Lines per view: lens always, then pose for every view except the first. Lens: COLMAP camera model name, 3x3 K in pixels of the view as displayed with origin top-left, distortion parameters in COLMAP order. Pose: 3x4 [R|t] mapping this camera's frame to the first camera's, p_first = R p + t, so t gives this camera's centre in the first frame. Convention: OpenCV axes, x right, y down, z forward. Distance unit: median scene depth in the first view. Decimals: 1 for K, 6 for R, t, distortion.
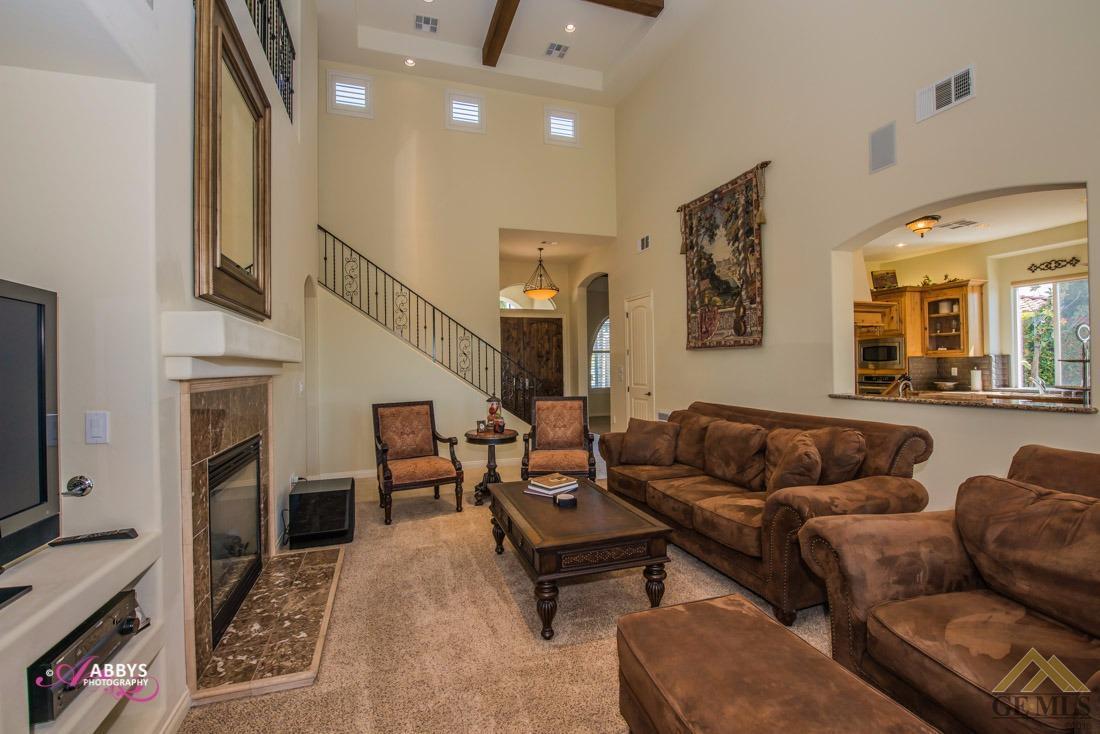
lens RADIAL K [[476.3, 0, 543.1], [0, 476.3, 367.6], [0, 0, 1]] dist [-0.015049, 0.000133]
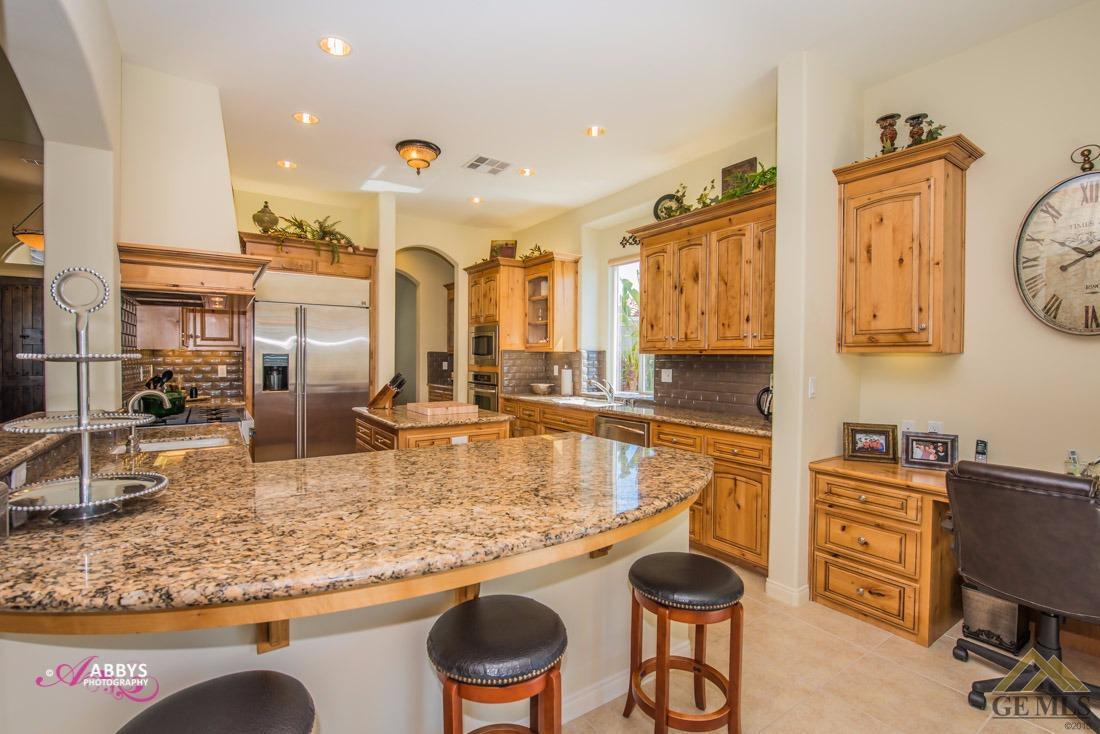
lens RADIAL K [[487.1, 0, 550.0], [0, 487.1, 367.0], [0, 0, 1]] dist [-0.012555, -0.000113]
pose [[0.962998, 0.017203, 0.268959, 0.765758], [-0.022741, 0.999588, 0.017488, -0.013131], [-0.268548, -0.022957, 0.962993, 0.251496]]
